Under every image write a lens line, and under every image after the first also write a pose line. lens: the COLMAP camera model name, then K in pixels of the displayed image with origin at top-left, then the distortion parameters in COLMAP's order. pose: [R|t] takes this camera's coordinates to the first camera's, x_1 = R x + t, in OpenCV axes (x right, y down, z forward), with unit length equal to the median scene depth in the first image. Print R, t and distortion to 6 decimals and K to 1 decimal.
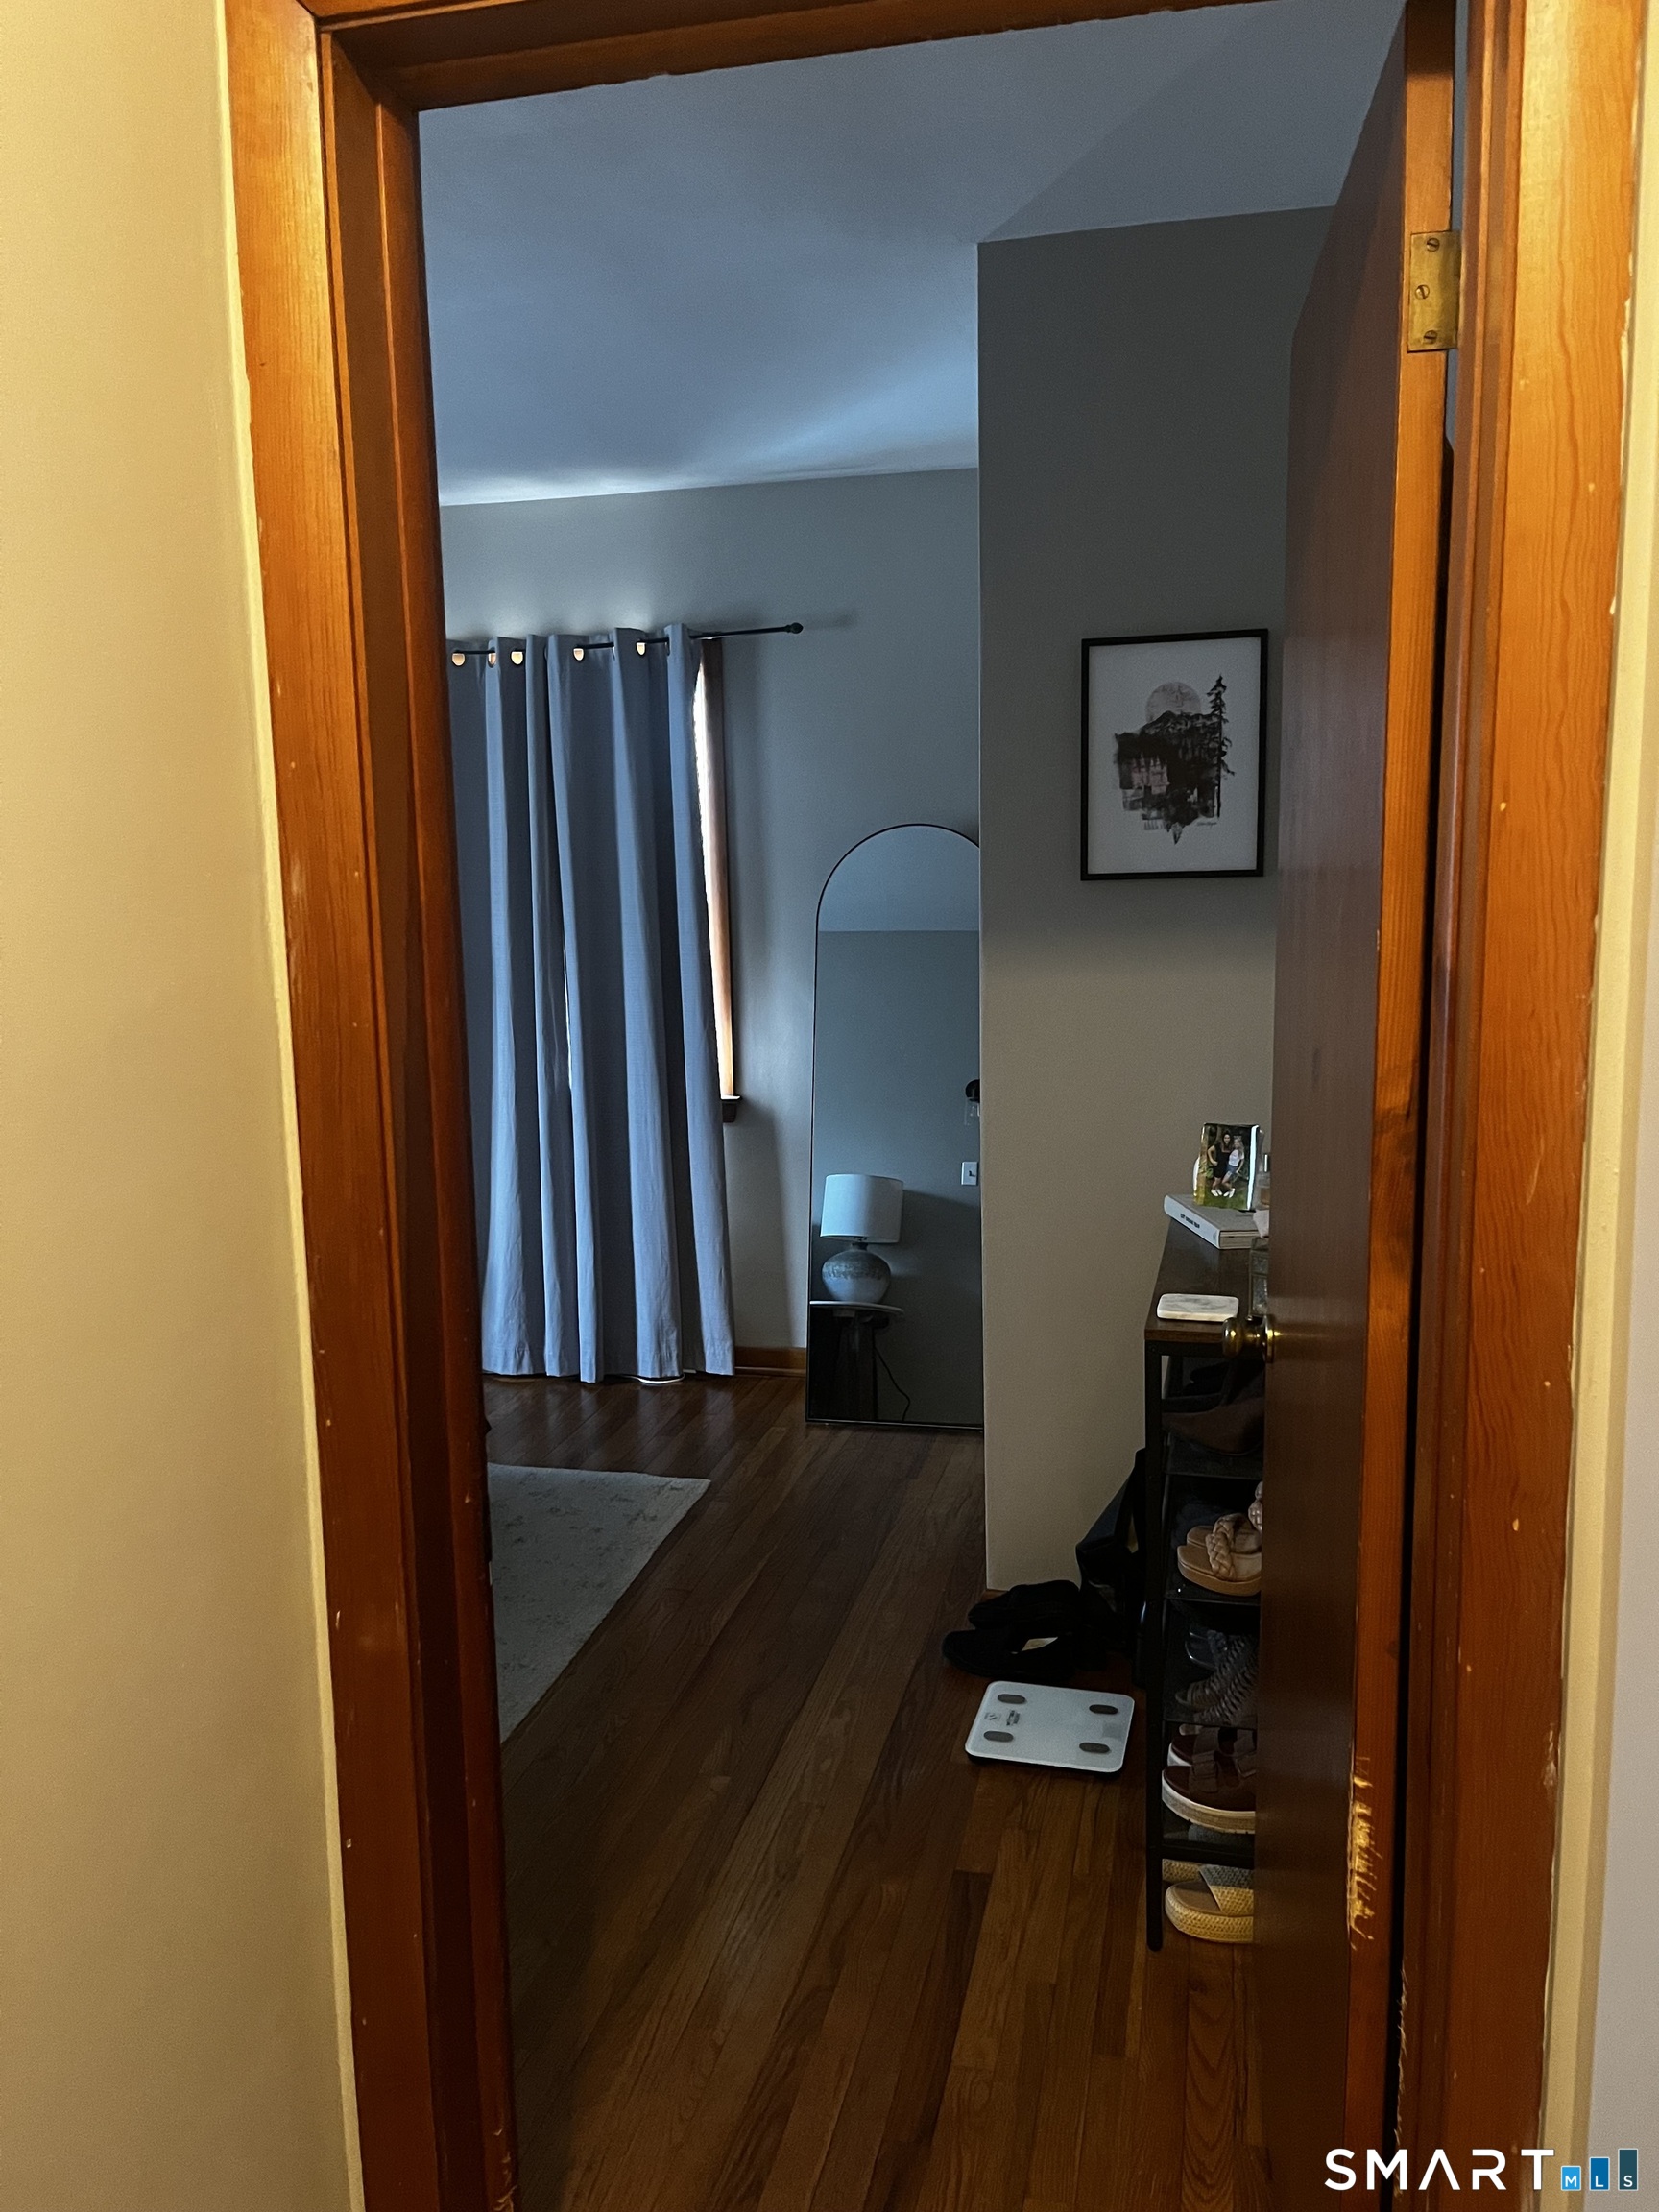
lens RADIAL K [[1688.0, 0, 823.5], [0, 1688.0, 1105.6], [0, 0, 1]] dist [0.061124, -0.020710]
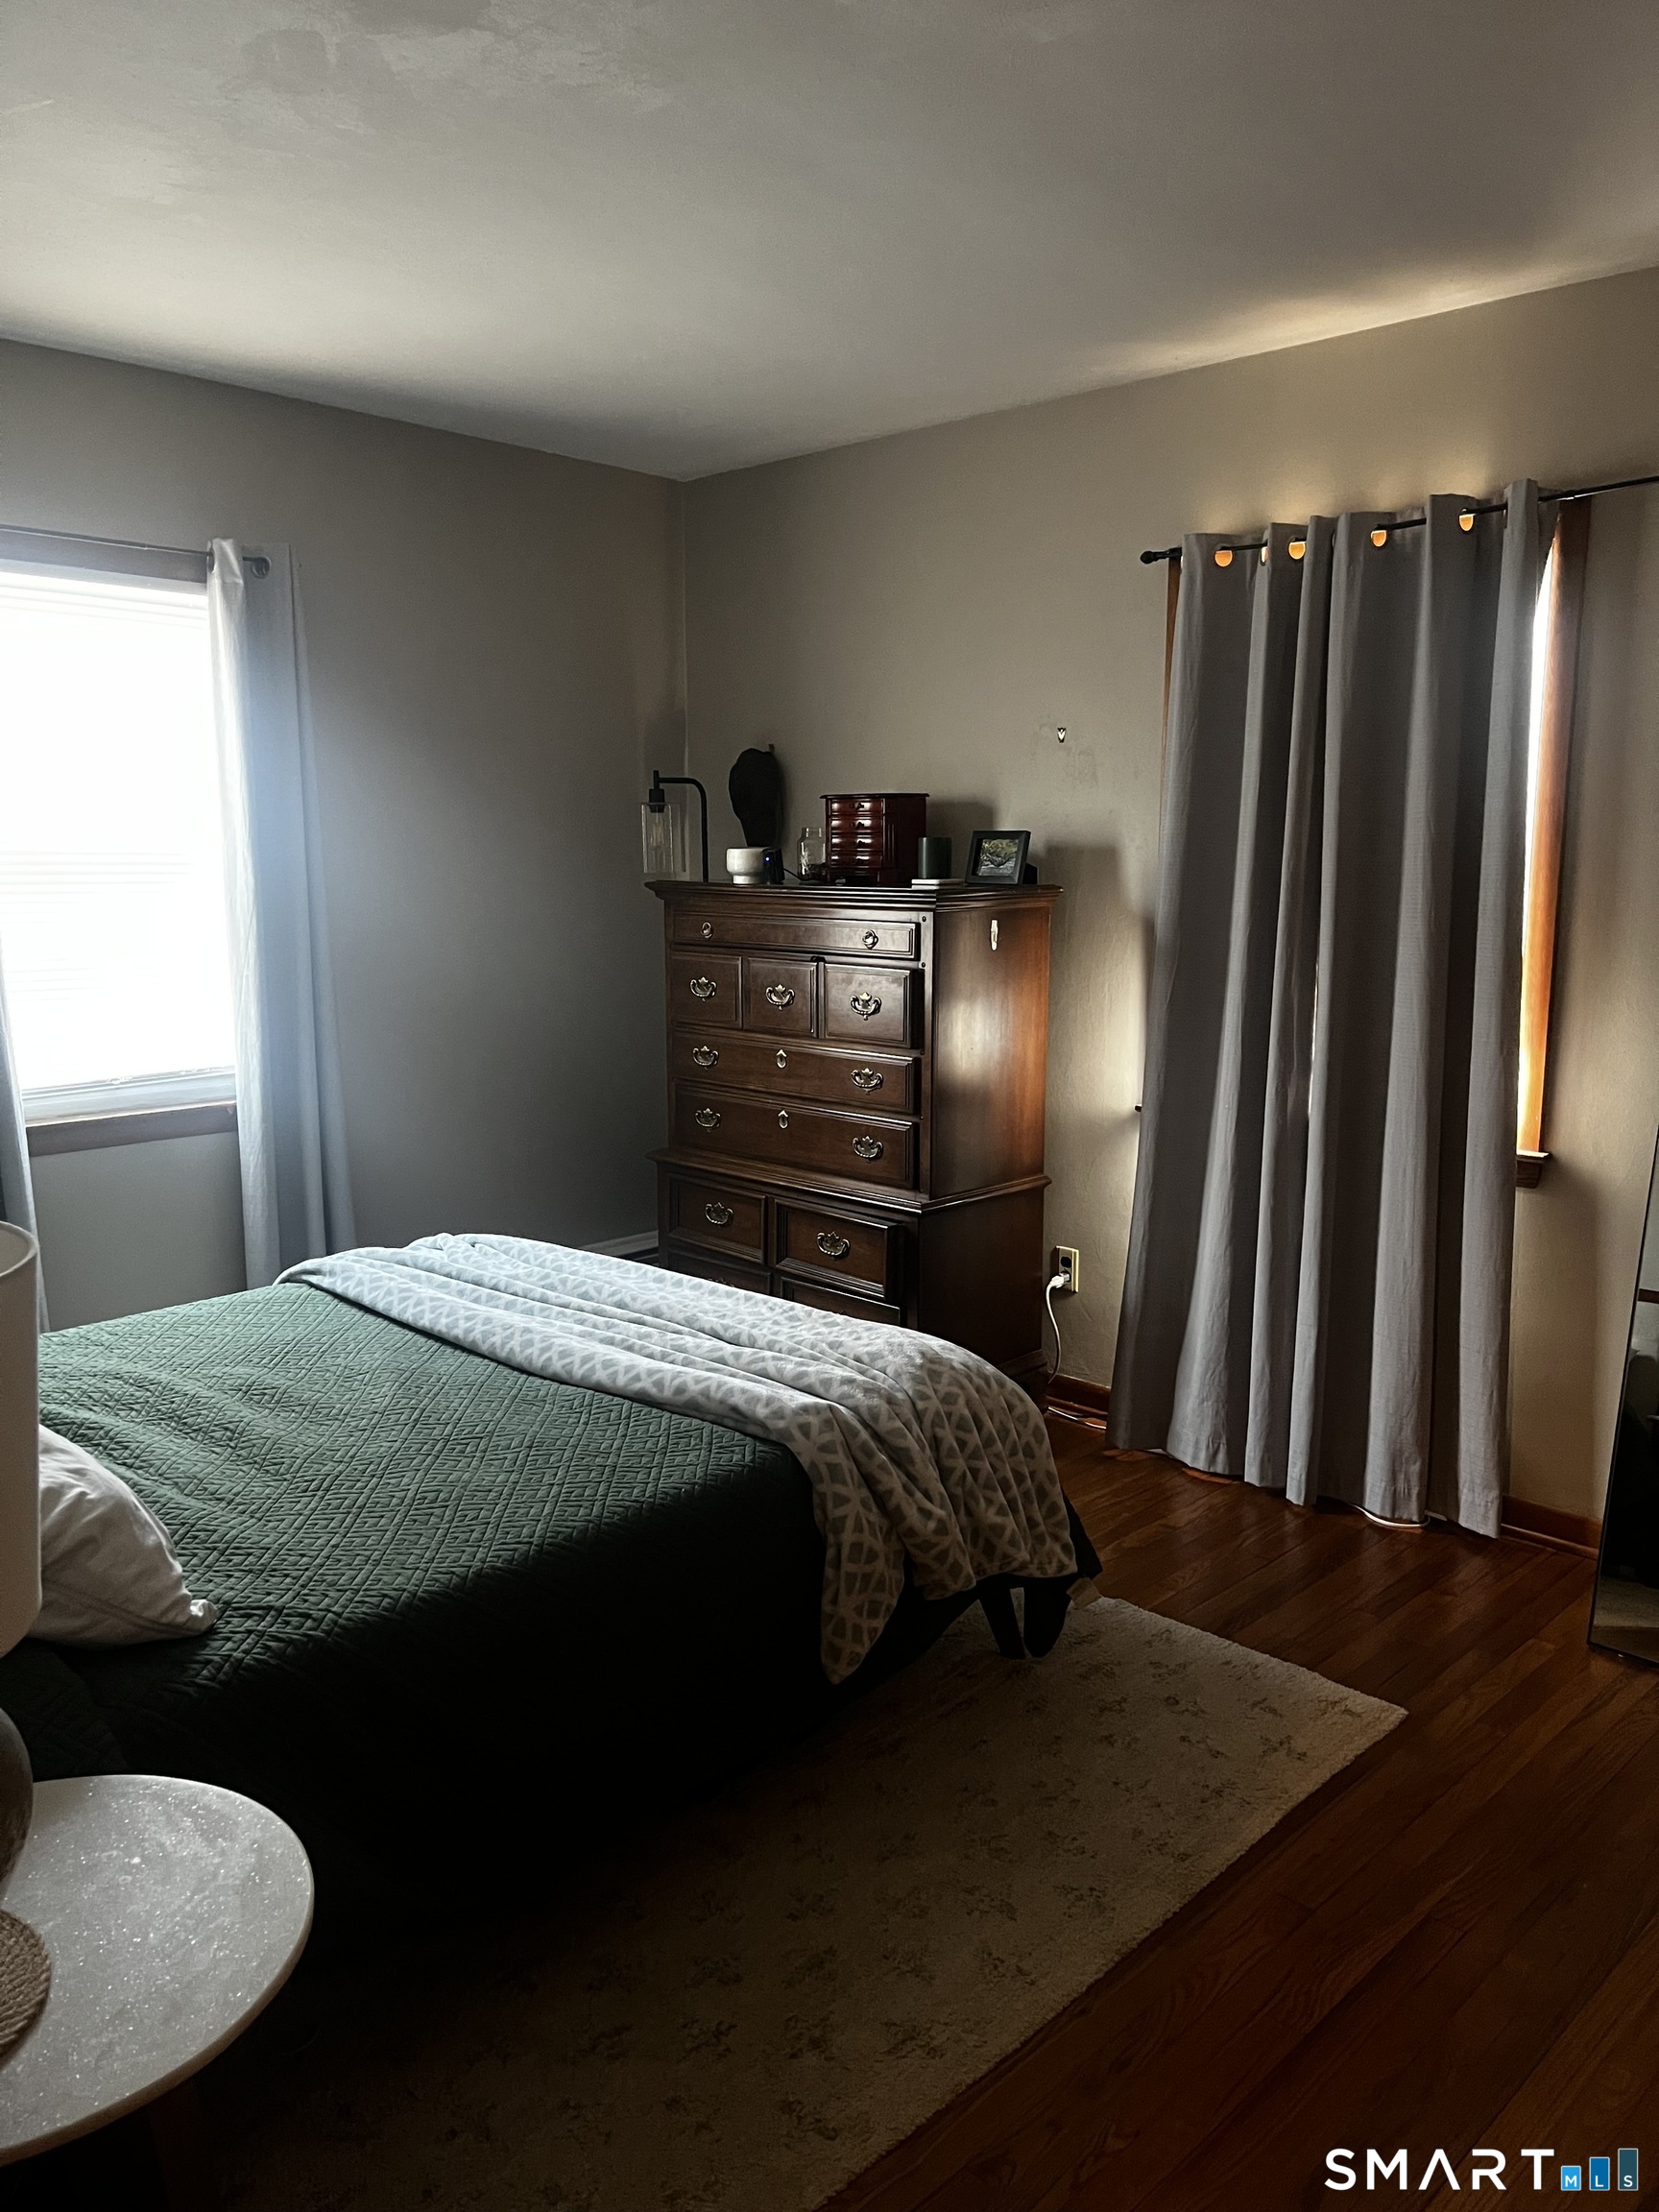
lens RADIAL K [[1688.0, 0, 847.0], [0, 1688.0, 1109.3], [0, 0, 1]] dist [0.061124, -0.020710]
pose [[0.862324, 0.097720, -0.496838, 0.050854], [-0.083921, 0.995213, 0.050087, -0.034904], [0.499354, -0.001496, 0.866397, 0.234469]]
